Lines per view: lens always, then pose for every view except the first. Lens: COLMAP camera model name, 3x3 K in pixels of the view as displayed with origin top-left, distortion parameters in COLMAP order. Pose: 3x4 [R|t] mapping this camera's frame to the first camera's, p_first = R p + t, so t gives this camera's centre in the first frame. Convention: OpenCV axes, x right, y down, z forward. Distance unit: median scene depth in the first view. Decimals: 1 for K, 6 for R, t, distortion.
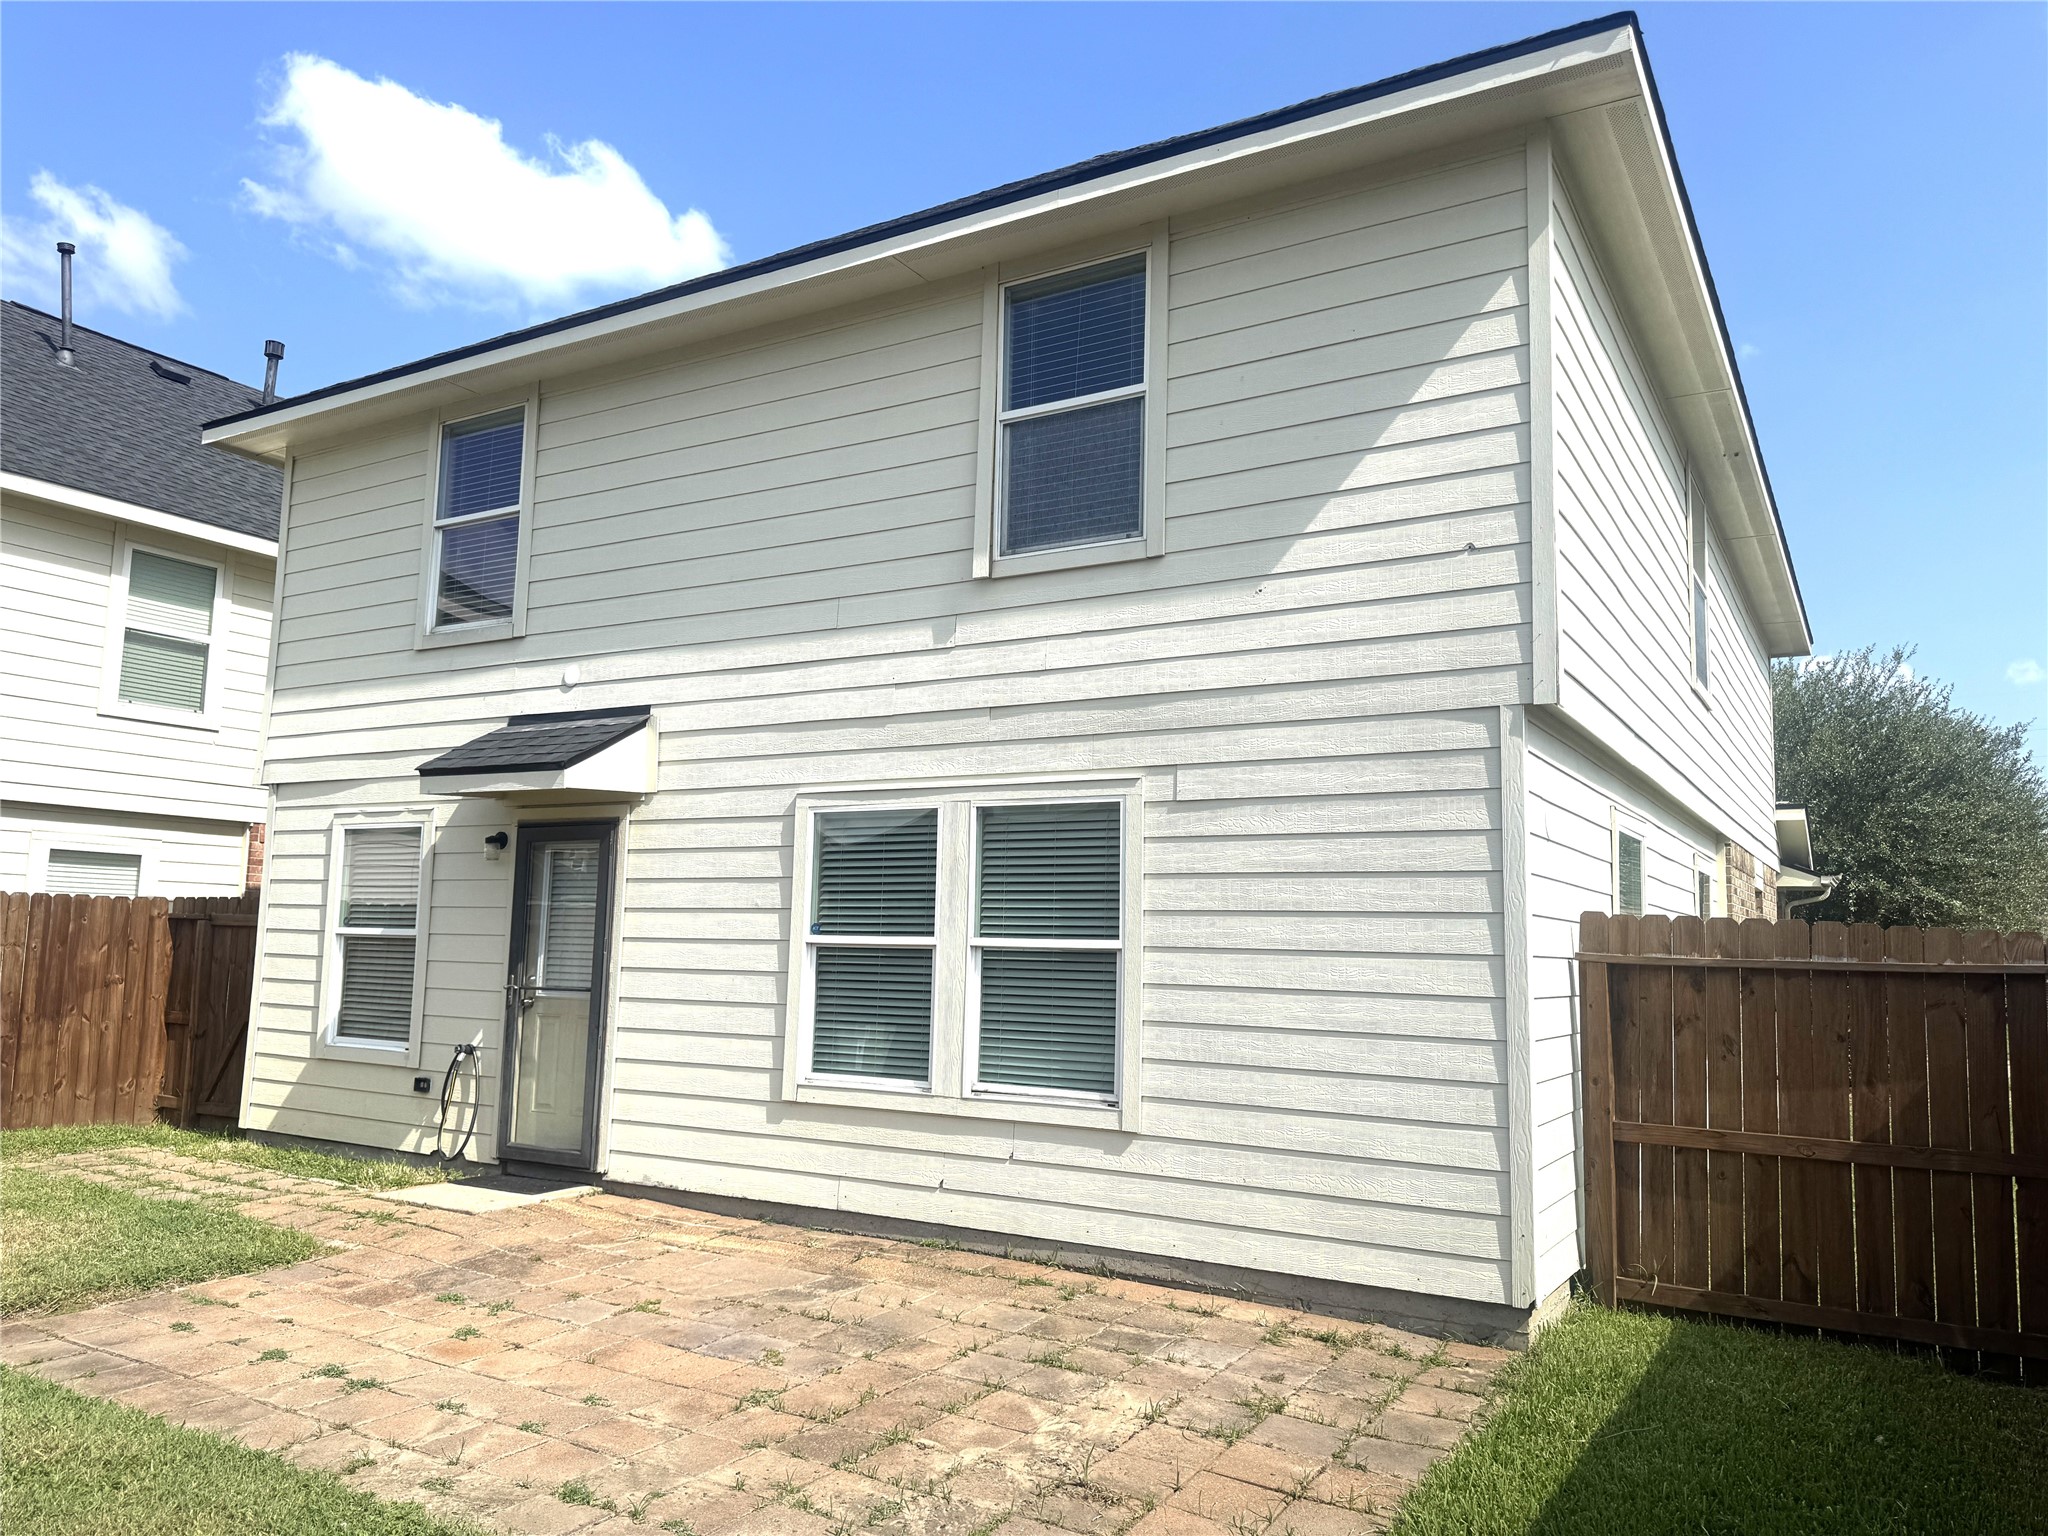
lens RADIAL K [[1440.1, 0, 1036.2], [0, 1440.1, 771.3], [0, 0, 1]] dist [0.069336, -0.101536]
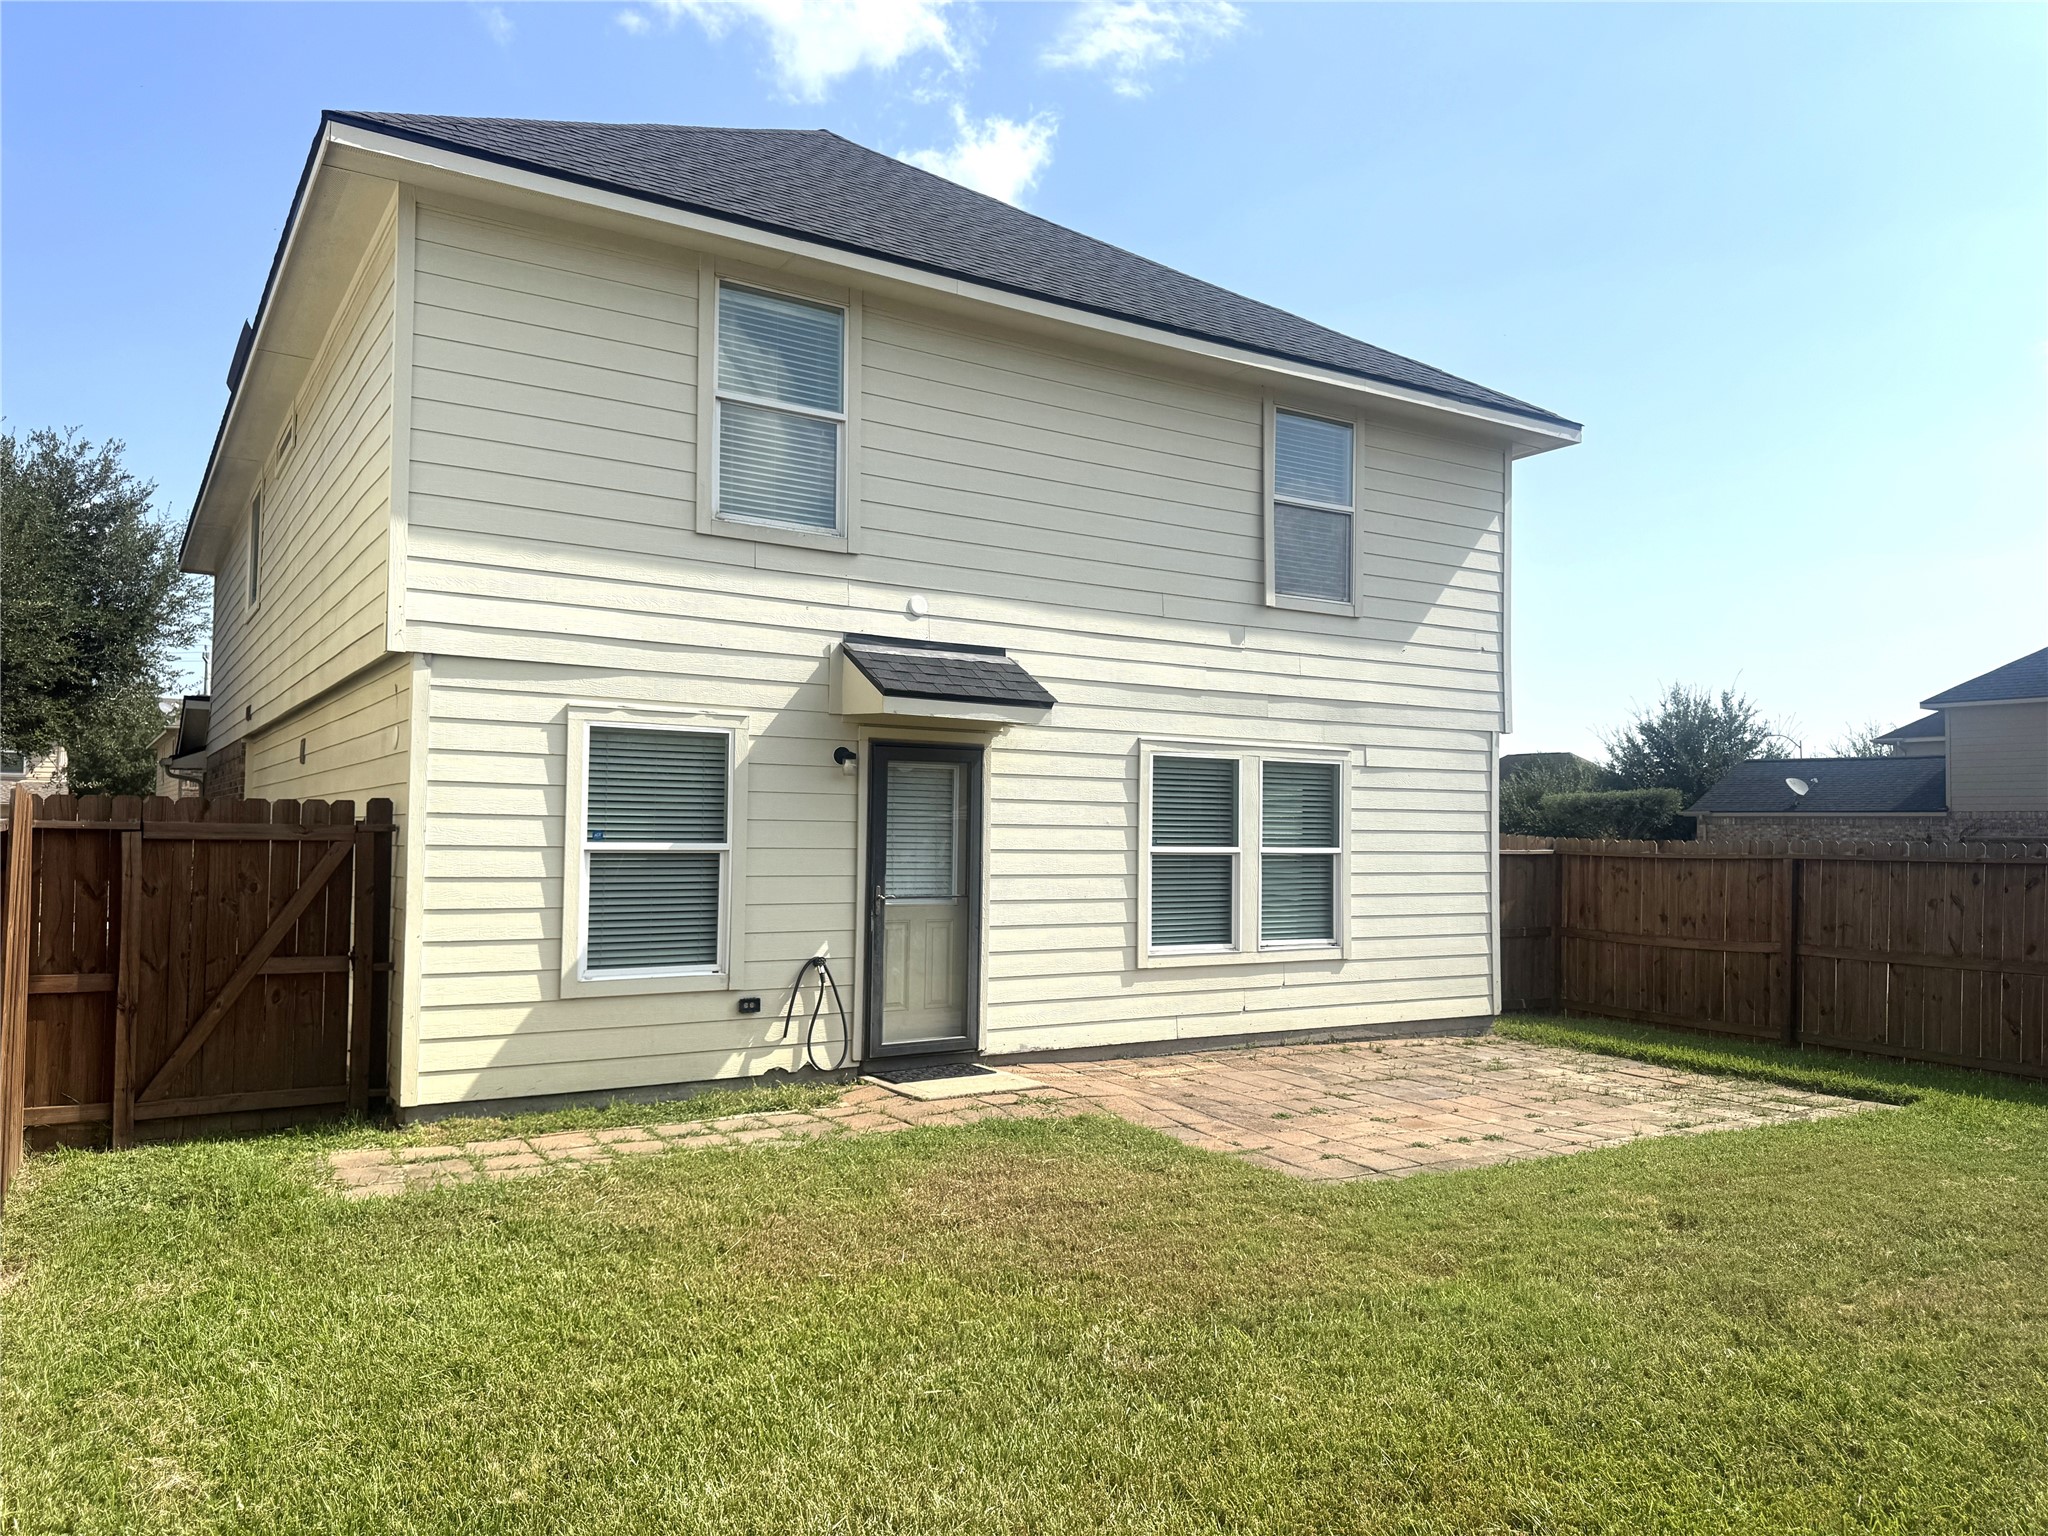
lens RADIAL K [[1440.1, 0, 1027.0], [0, 1440.1, 779.7], [0, 0, 1]] dist [0.069336, -0.101536]
pose [[0.450904, 0.018198, 0.892387, -1.527468], [-0.108456, 0.993501, 0.034541, 0.019856], [-0.885958, -0.112360, 0.449948, 0.551214]]
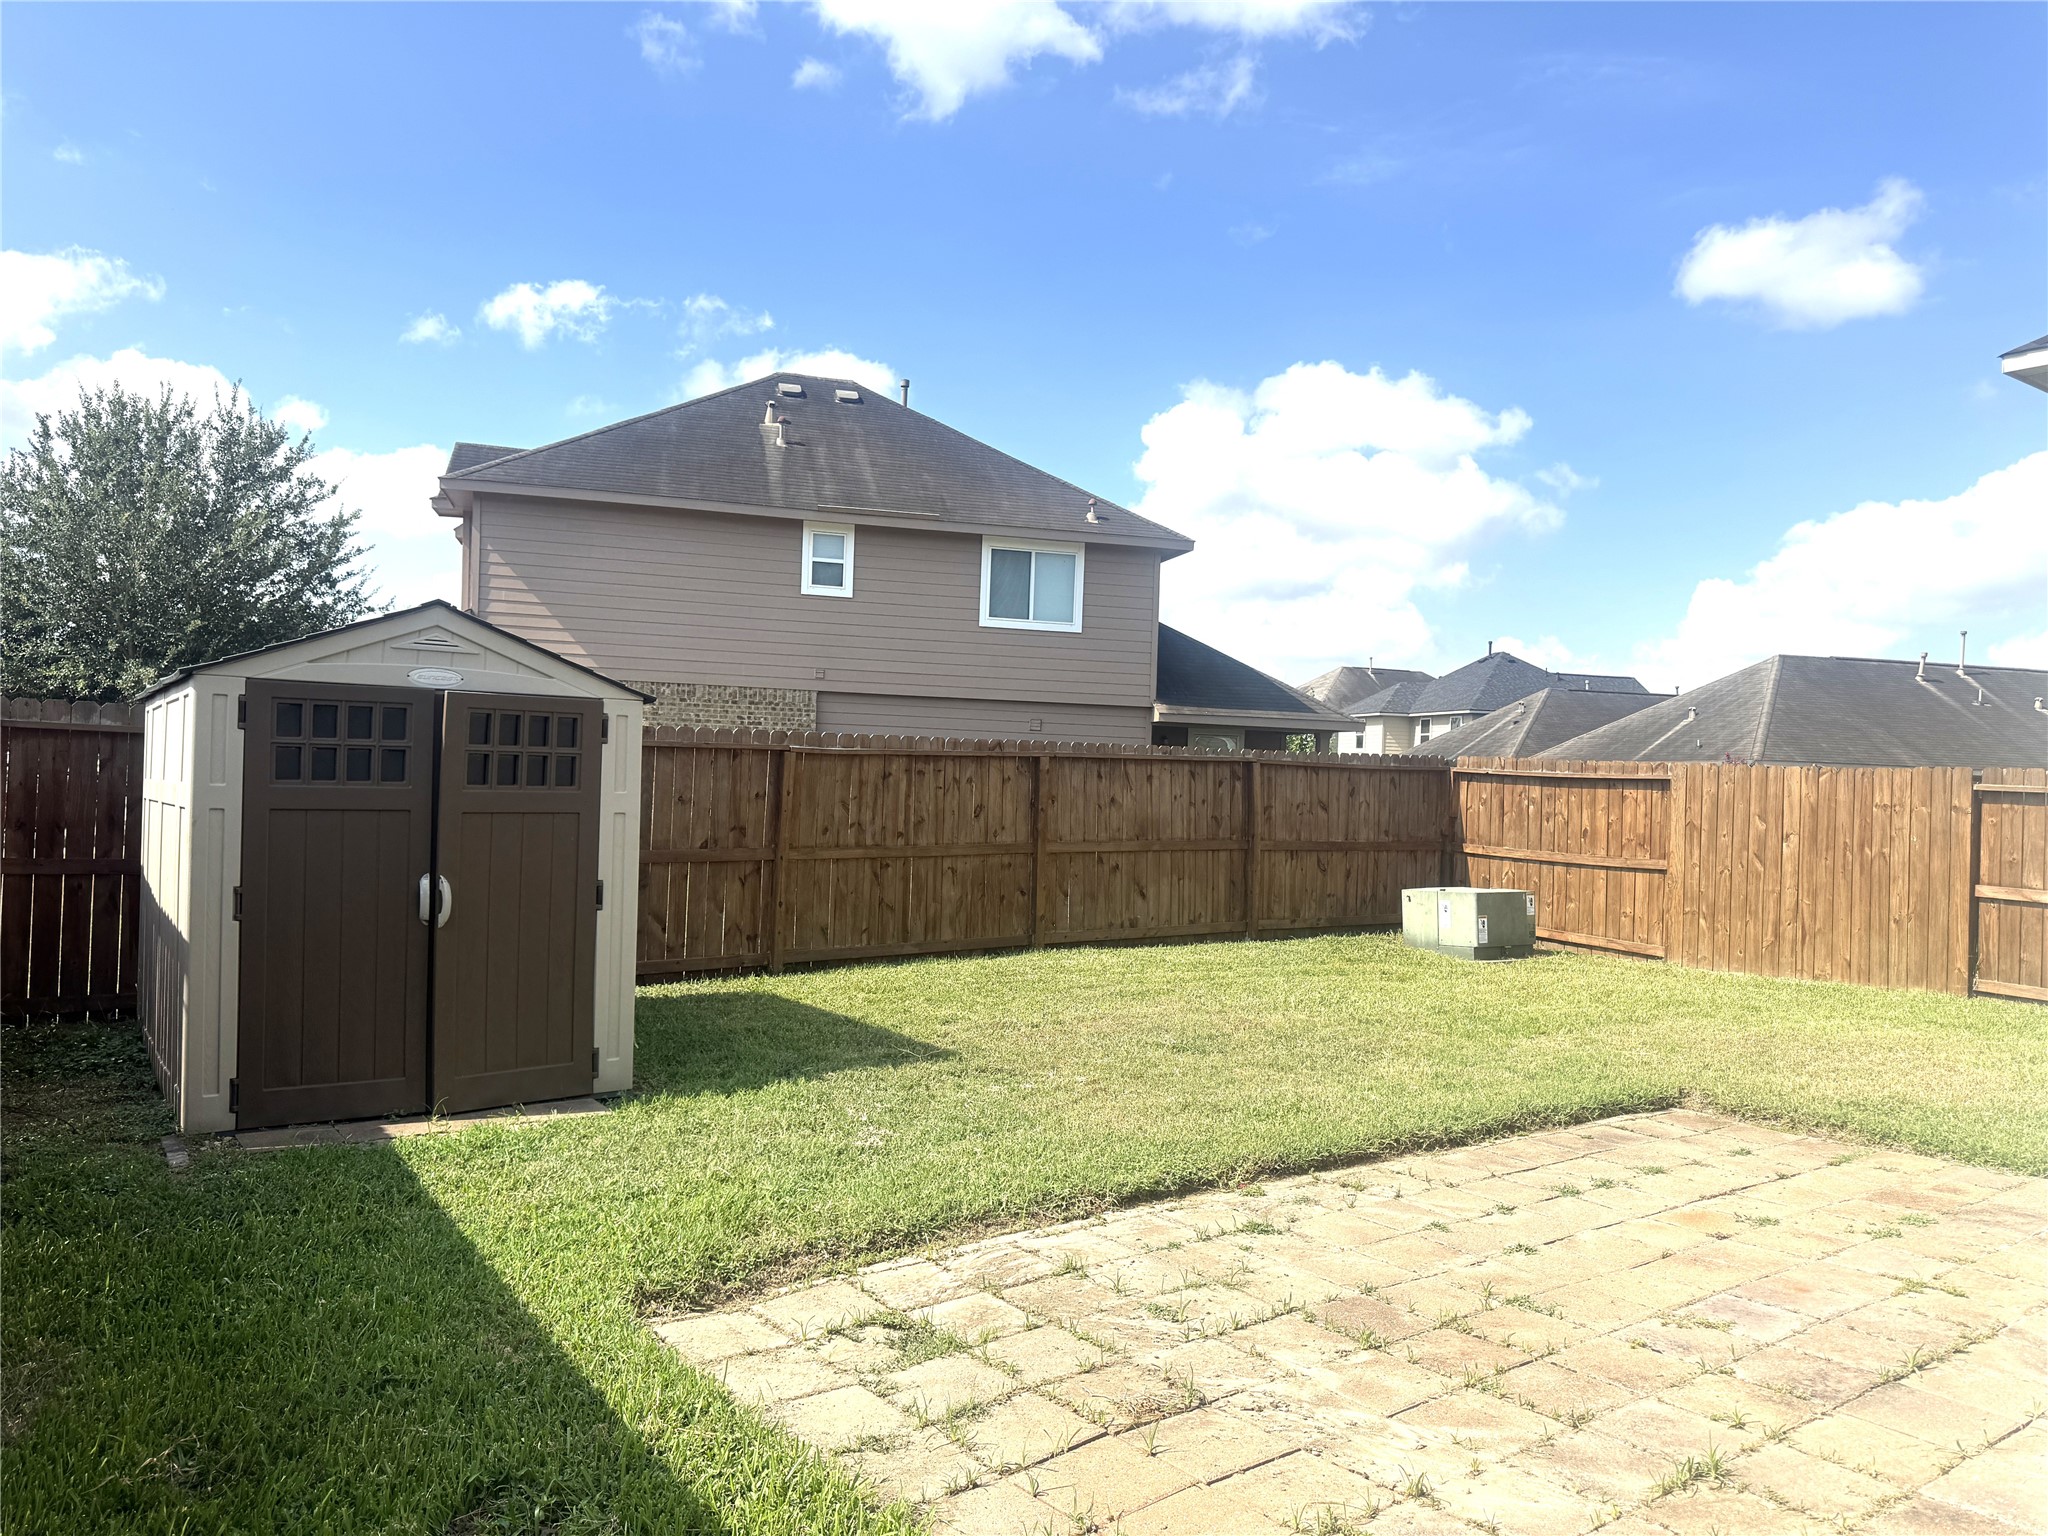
lens RADIAL K [[1440.1, 0, 1018.8], [0, 1440.1, 774.6], [0, 0, 1]] dist [0.069336, -0.101536]
pose [[-0.380432, -0.040301, -0.923930, 0.506526], [0.063789, 0.995527, -0.069689, 0.118628], [0.922606, -0.085448, -0.376160, 0.765051]]
